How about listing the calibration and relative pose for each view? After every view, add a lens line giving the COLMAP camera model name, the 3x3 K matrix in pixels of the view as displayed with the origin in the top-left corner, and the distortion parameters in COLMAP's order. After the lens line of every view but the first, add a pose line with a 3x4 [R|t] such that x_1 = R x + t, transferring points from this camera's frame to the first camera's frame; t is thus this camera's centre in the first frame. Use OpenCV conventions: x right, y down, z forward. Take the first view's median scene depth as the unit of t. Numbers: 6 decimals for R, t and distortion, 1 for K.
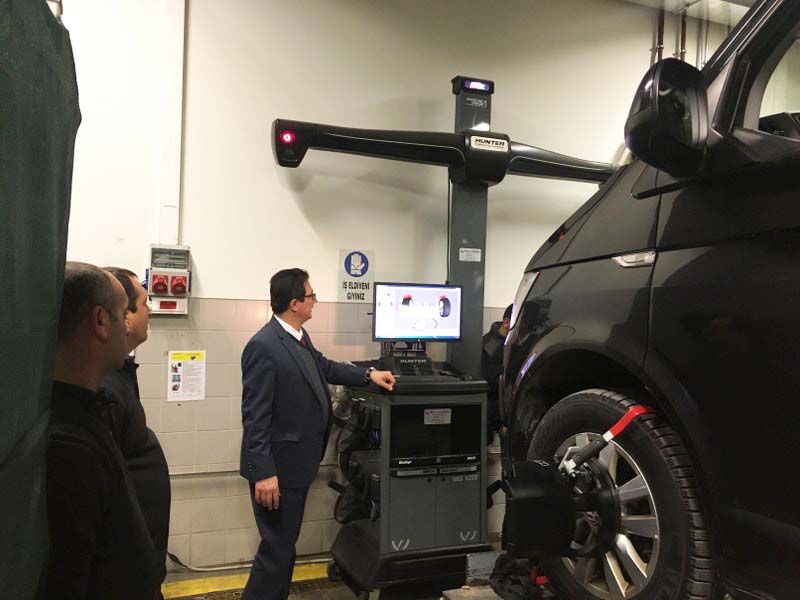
lens RADIAL K [[677.3, 0, 403.6], [0, 677.3, 299.8], [0, 0, 1]] dist [0.010019, 0.000185]
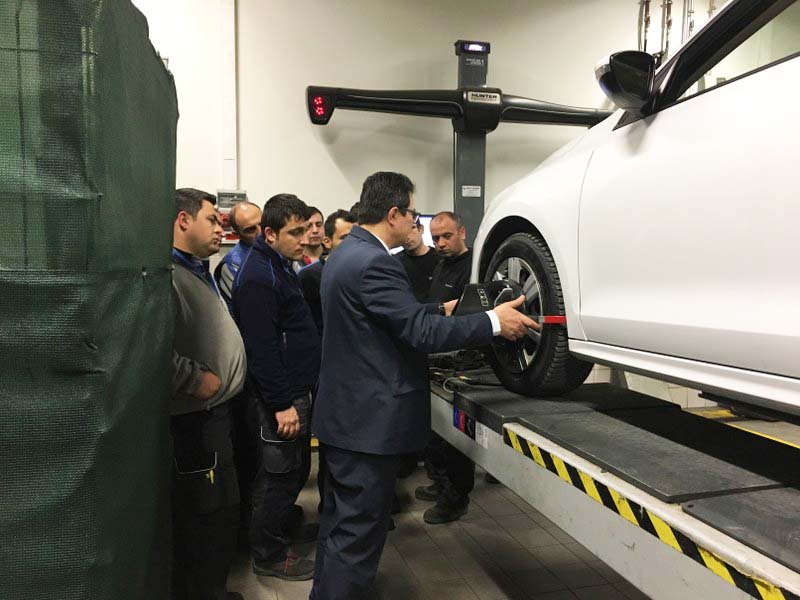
lens RADIAL K [[680.0, 0, 402.0], [0, 680.0, 315.6], [0, 0, 1]] dist [0.004377, -0.000421]
pose [[0.994837, -0.014492, -0.100443, 0.094237], [0.023804, 0.995461, 0.092143, 0.040321], [0.098652, -0.094058, 0.990667, -0.244057]]
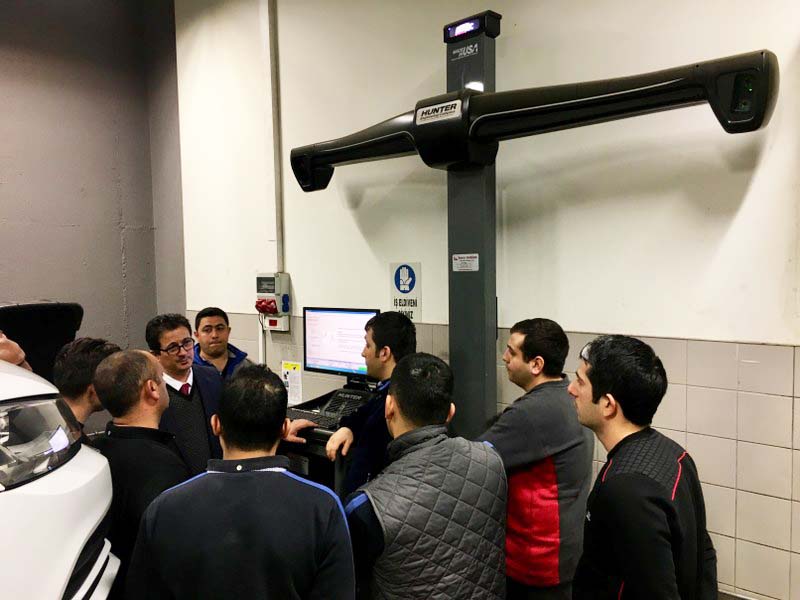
lens RADIAL K [[677.3, 0, 403.6], [0, 677.3, 299.8], [0, 0, 1]] dist [0.010019, 0.000185]
pose [[0.414084, 0.003903, -0.910230, 0.746759], [0.039266, 0.998983, 0.022146, -0.045067], [0.909392, -0.044911, 0.413509, 0.632185]]
